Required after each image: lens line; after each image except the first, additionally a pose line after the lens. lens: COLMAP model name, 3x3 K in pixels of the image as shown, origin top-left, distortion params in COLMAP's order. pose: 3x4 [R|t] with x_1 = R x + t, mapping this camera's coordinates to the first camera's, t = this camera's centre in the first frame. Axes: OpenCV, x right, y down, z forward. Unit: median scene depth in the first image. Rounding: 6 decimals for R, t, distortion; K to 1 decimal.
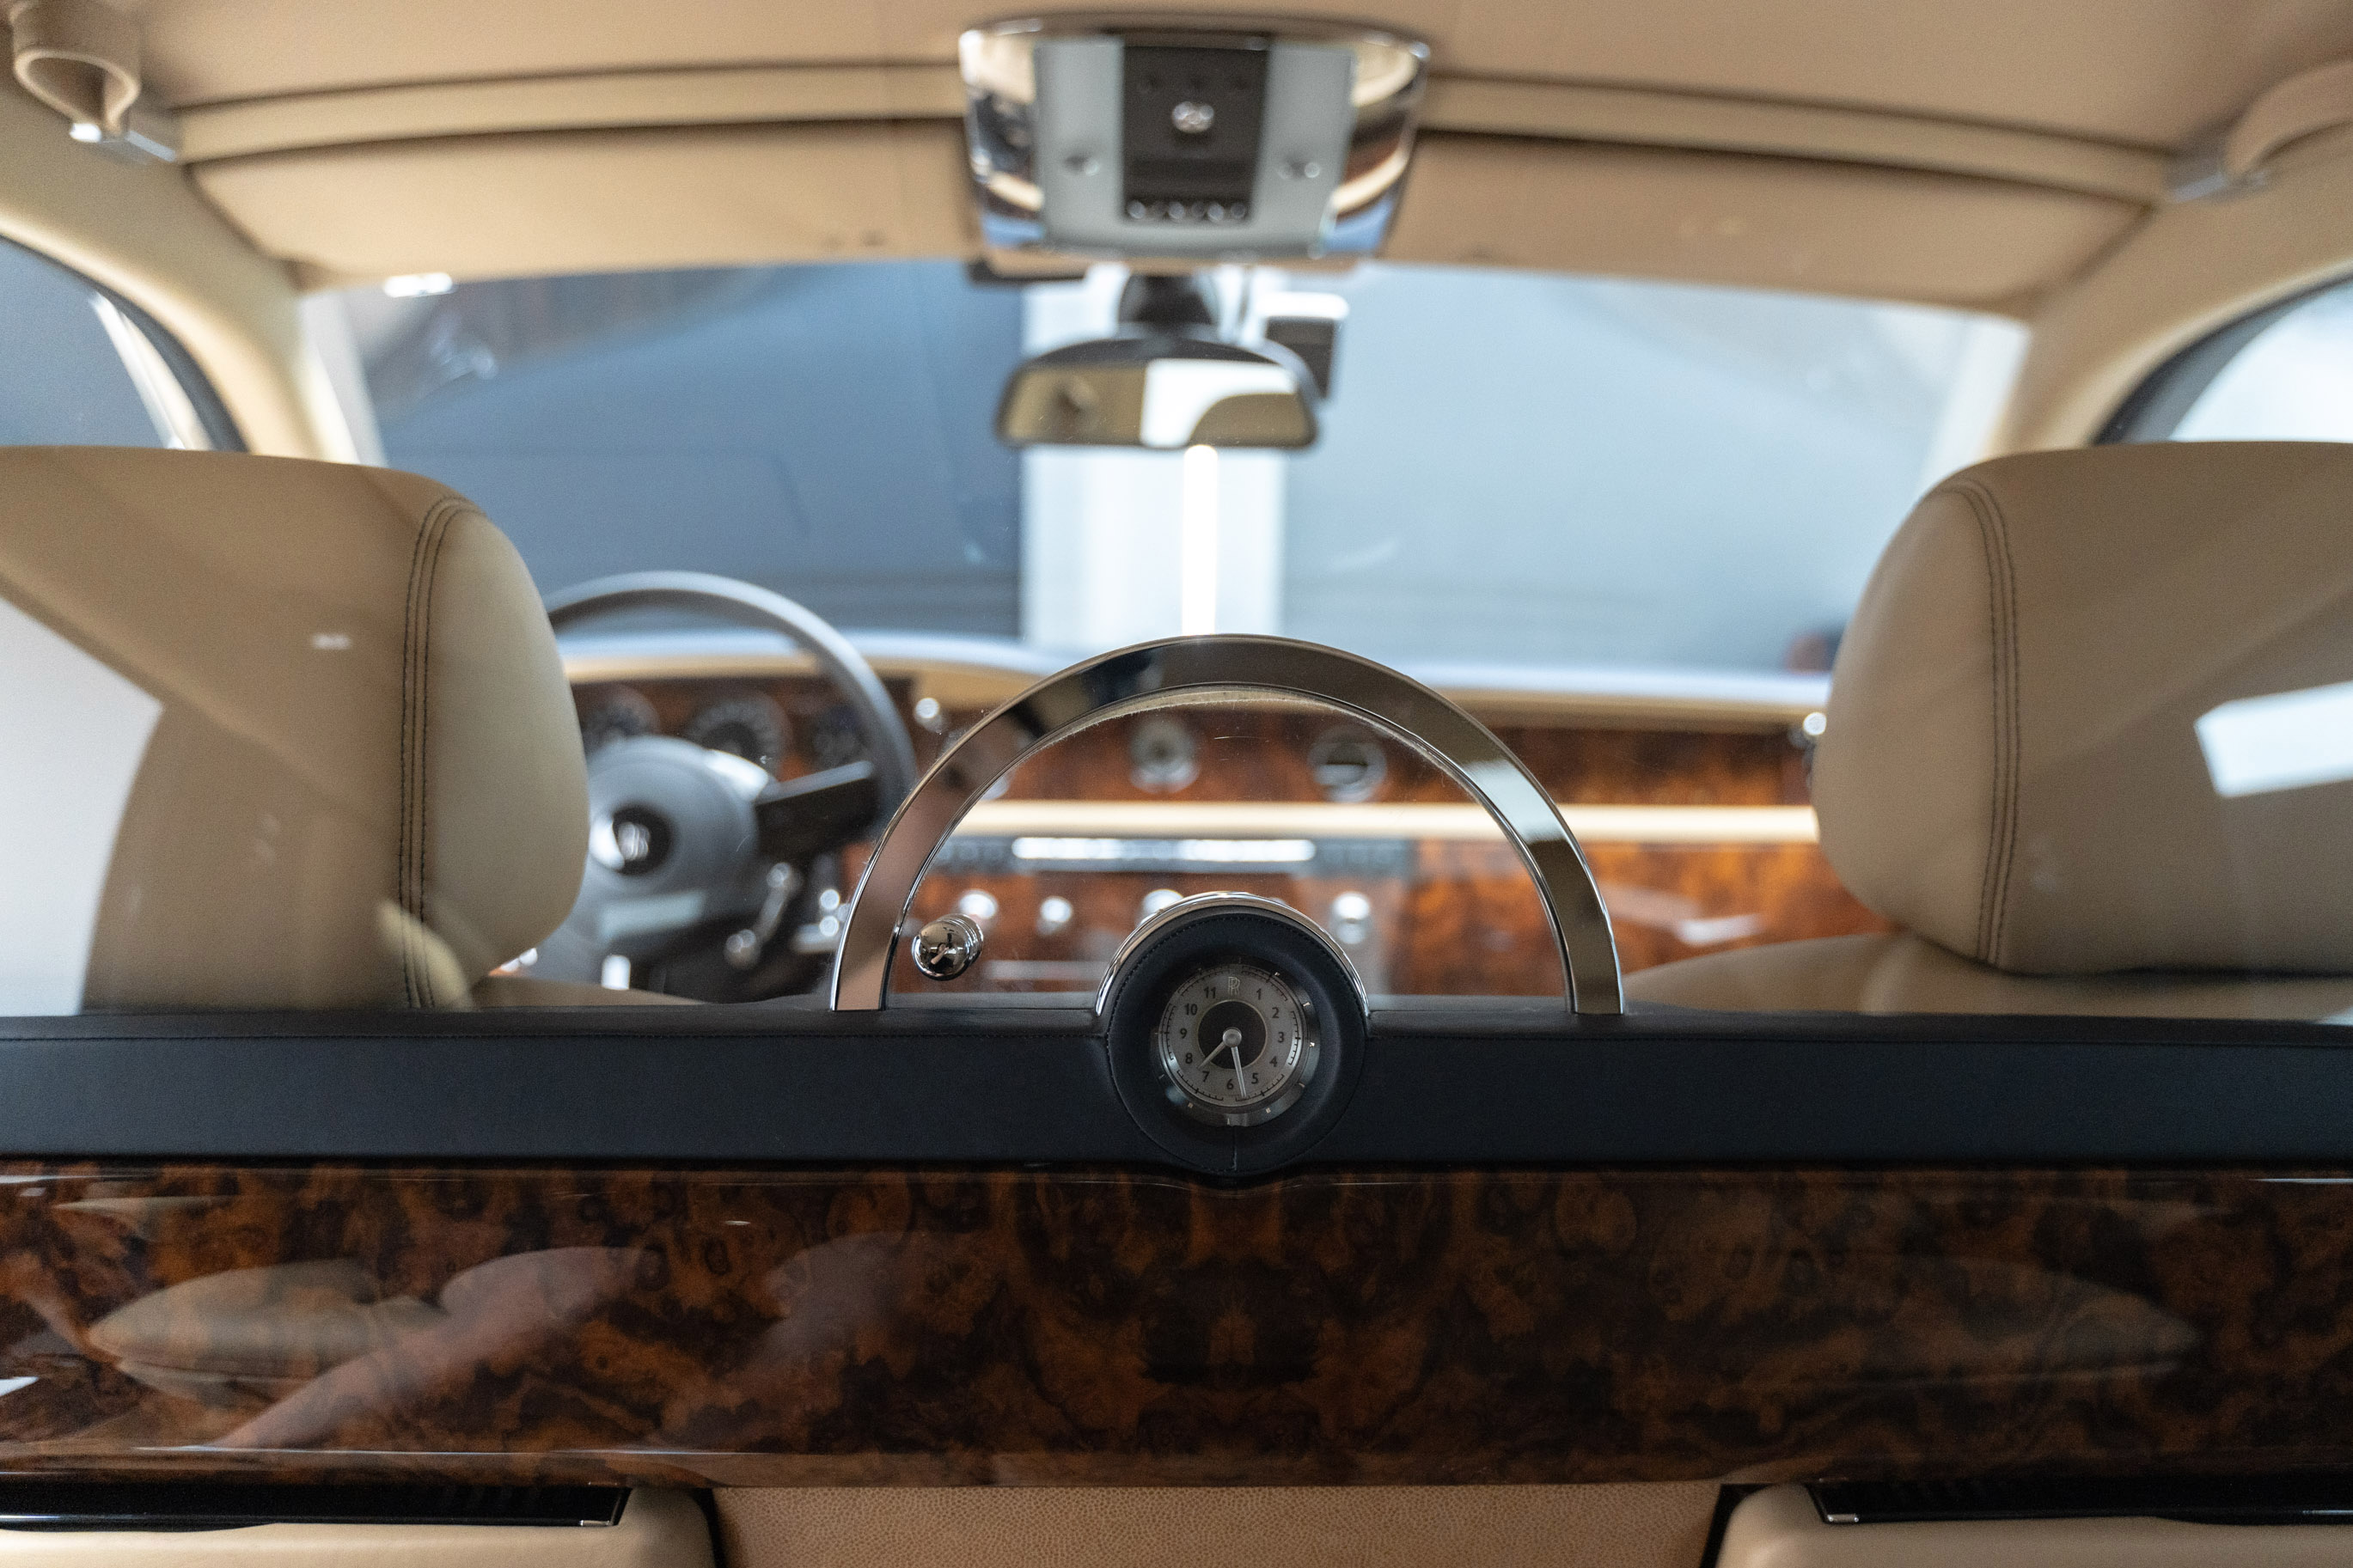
lens RADIAL K [[1879.4, 0, 1165.5], [0, 1879.4, 781.2], [0, 0, 1]] dist [-0.000167, -0.004107]
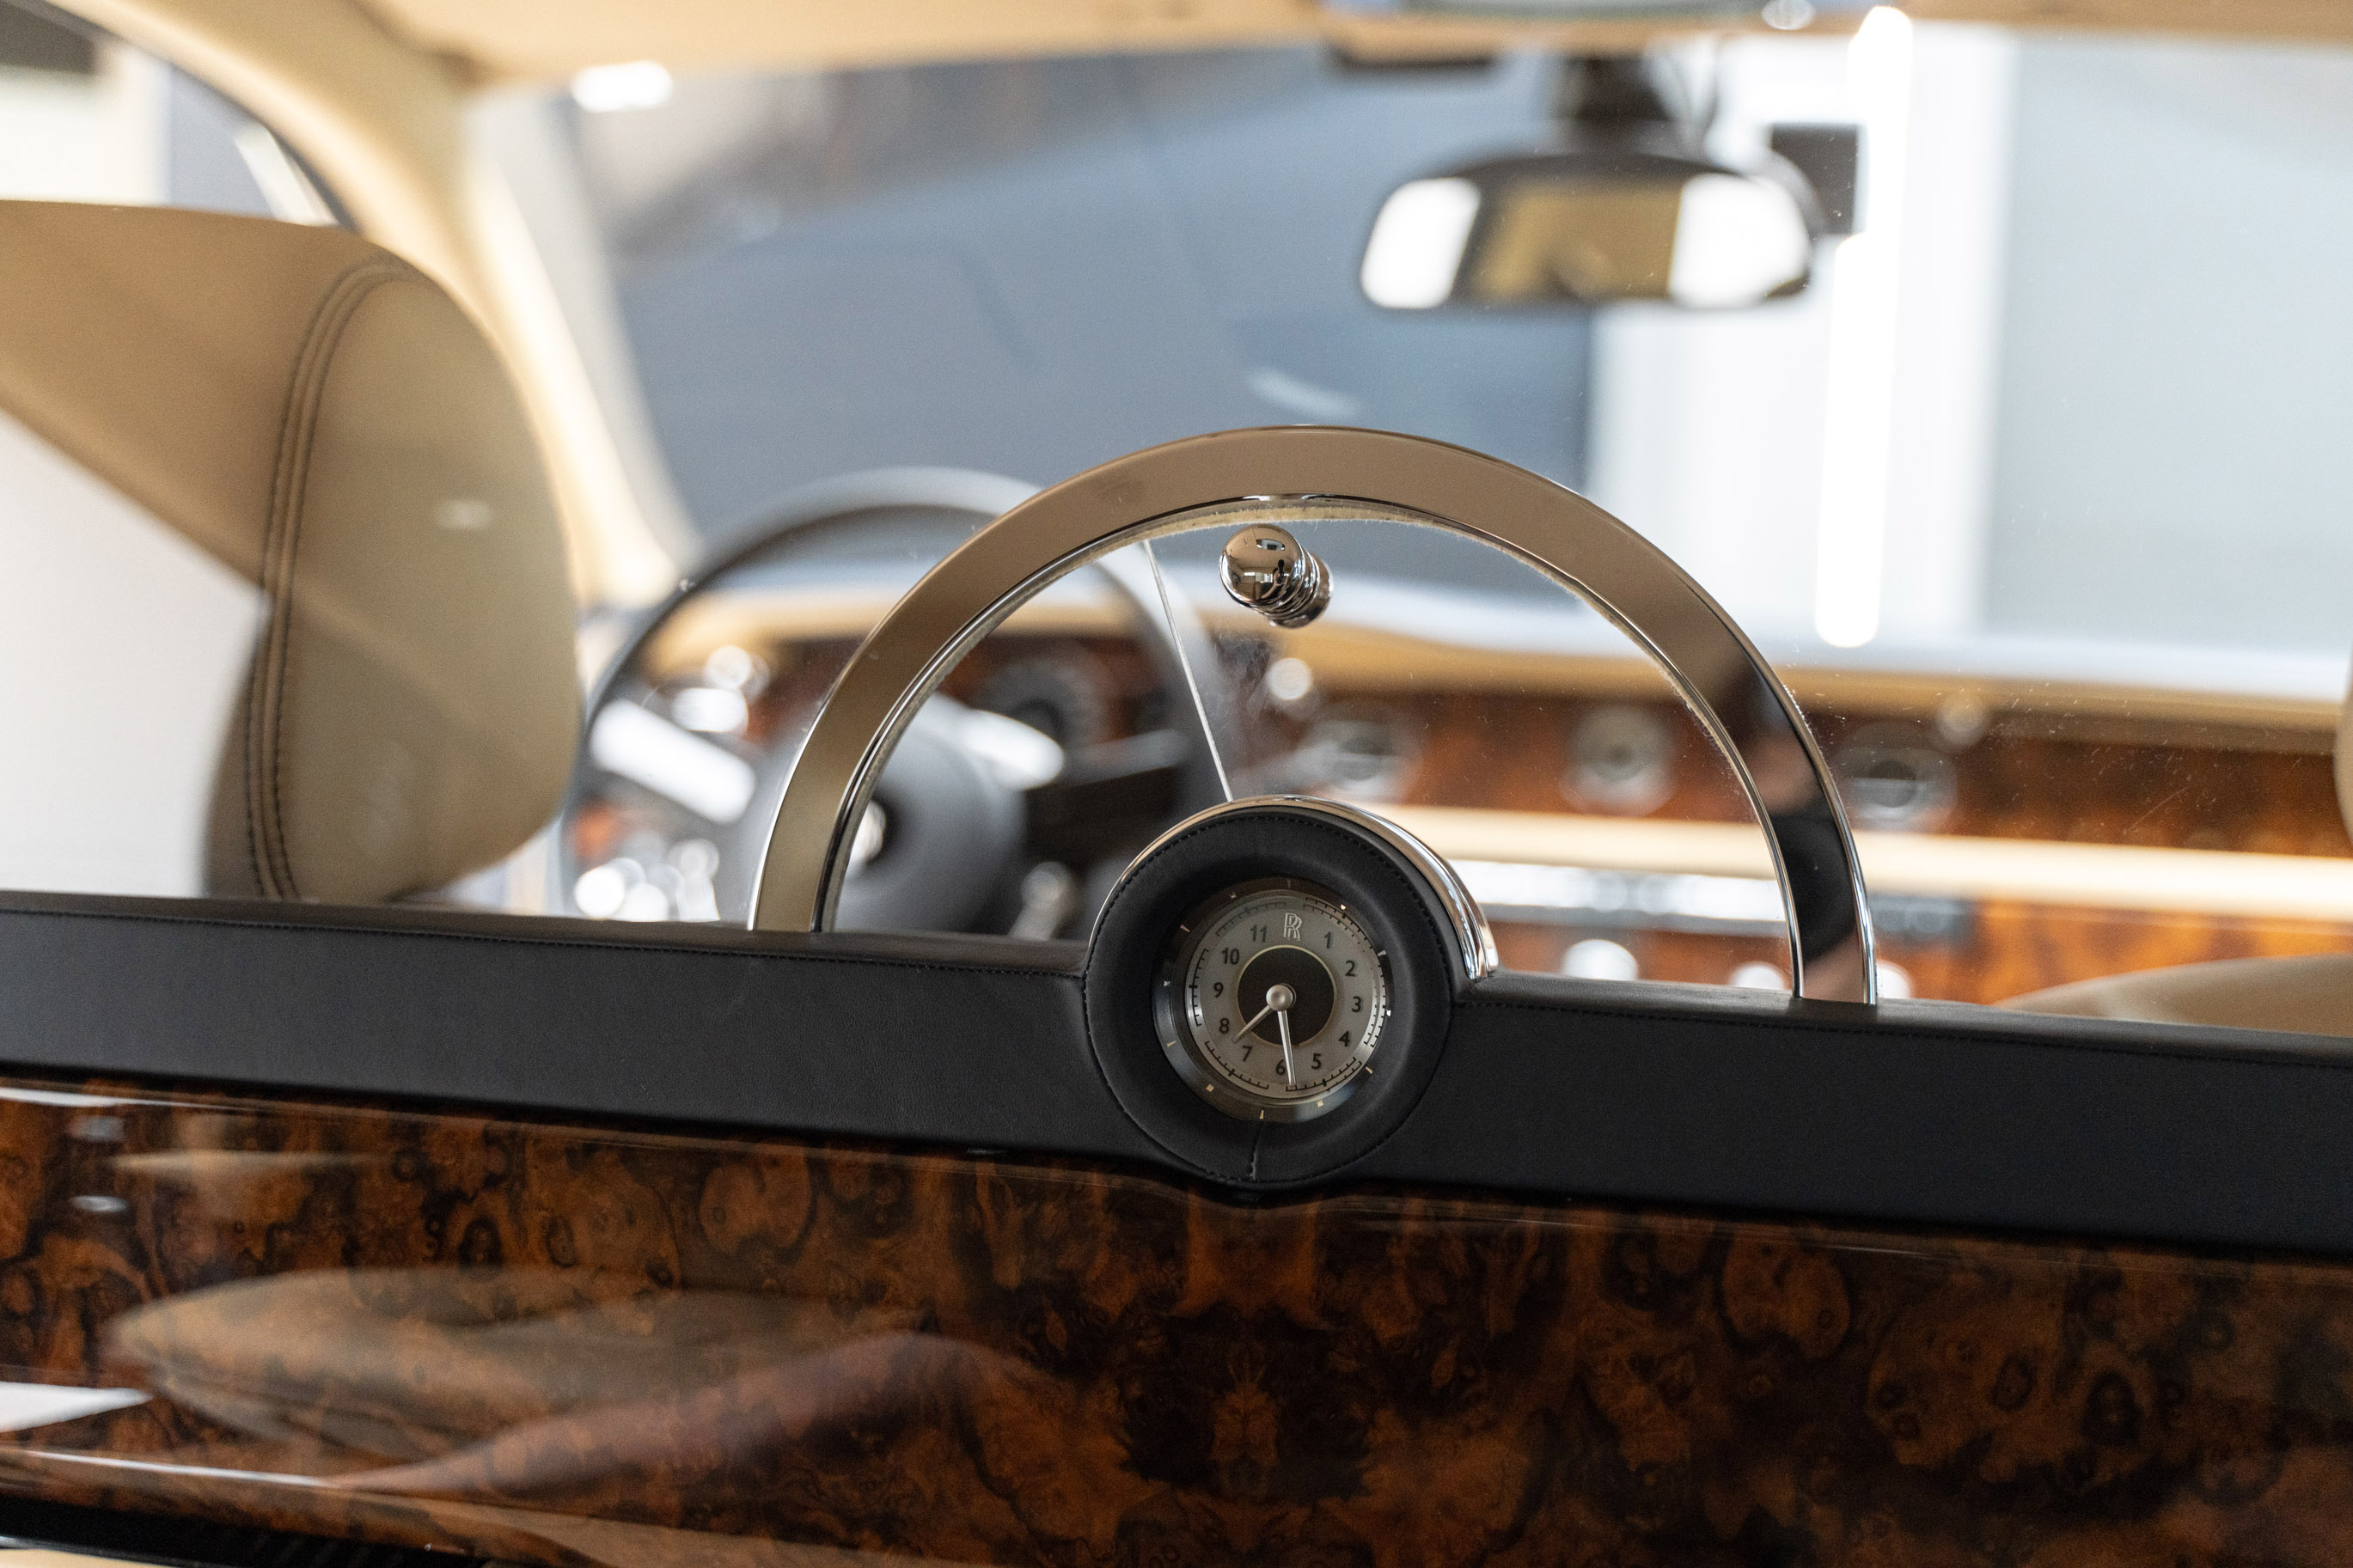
lens RADIAL K [[2625.3, 0, 1176.6], [0, 2625.3, 783.4], [0, 0, 1]] dist [-0.002681, 0.032537]
pose [[0.973429, 0.043272, -0.224864, 0.218453], [-0.048487, 0.998667, -0.017721, 0.077870], [0.223797, 0.028153, 0.974229, 0.041124]]
